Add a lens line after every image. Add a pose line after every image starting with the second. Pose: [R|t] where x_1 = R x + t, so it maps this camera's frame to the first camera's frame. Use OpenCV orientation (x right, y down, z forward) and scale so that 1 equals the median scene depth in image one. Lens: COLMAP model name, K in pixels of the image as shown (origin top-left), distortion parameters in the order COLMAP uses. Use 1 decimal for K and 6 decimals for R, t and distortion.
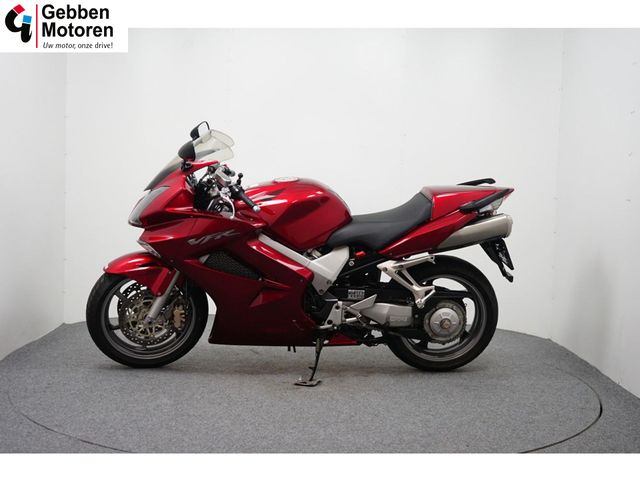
lens RADIAL K [[850.1, 0, 320.0], [0, 850.1, 240.0], [0, 0, 1]] dist [-0.015041, -0.024584]
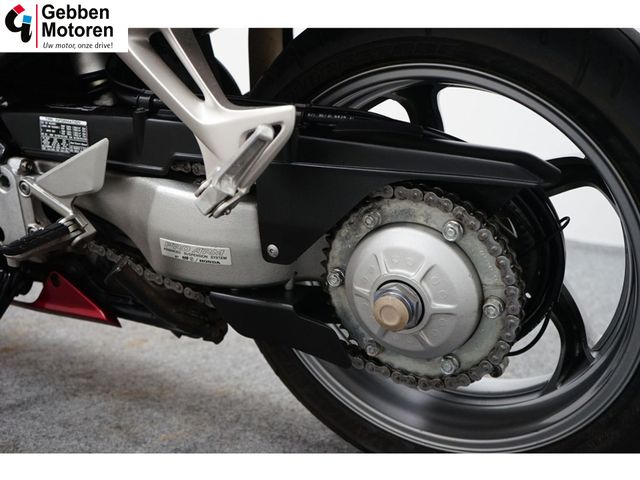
lens RADIAL K [[781.2, 0, 320.0], [0, 781.2, 240.0], [0, 0, 1]] dist [0.000361, -0.035590]
pose [[0.831346, 0.117672, -0.543154, 0.237984], [-0.041771, 0.987793, 0.150068, 0.056899], [0.554183, -0.102070, 0.826113, 0.850649]]
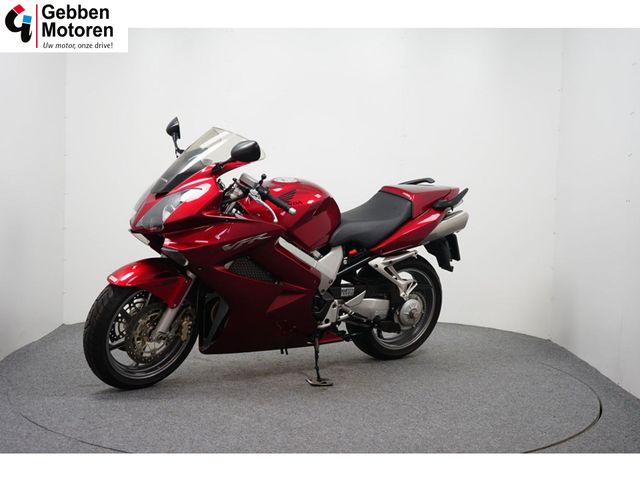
lens RADIAL K [[850.1, 0, 320.0], [0, 850.1, 240.0], [0, 0, 1]] dist [-0.015041, -0.024584]
pose [[0.868460, -0.037137, 0.494367, -0.495059], [0.031558, 0.999309, 0.019630, -0.020058], [-0.494754, -0.001446, 0.869032, 0.122844]]
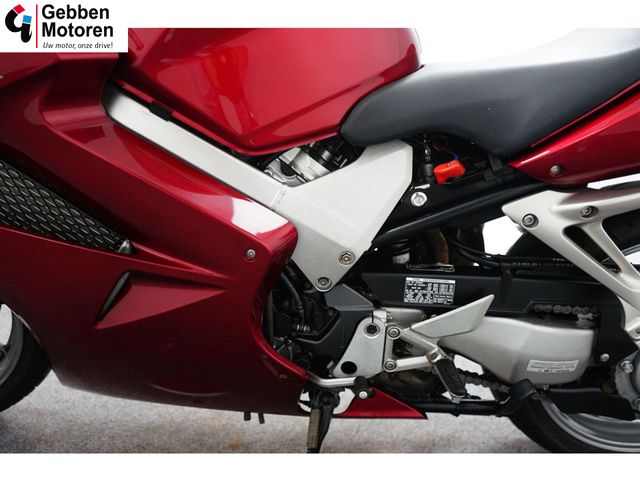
lens RADIAL K [[513.4, 0, 320.0], [0, 513.4, 240.0], [0, 0, 1]] dist [0.009942, 0.004024]
pose [[0.994302, 0.025742, -0.103446, 0.020134], [-0.014102, 0.993639, 0.111723, 0.021811], [0.105664, -0.109627, 0.988341, 0.799982]]
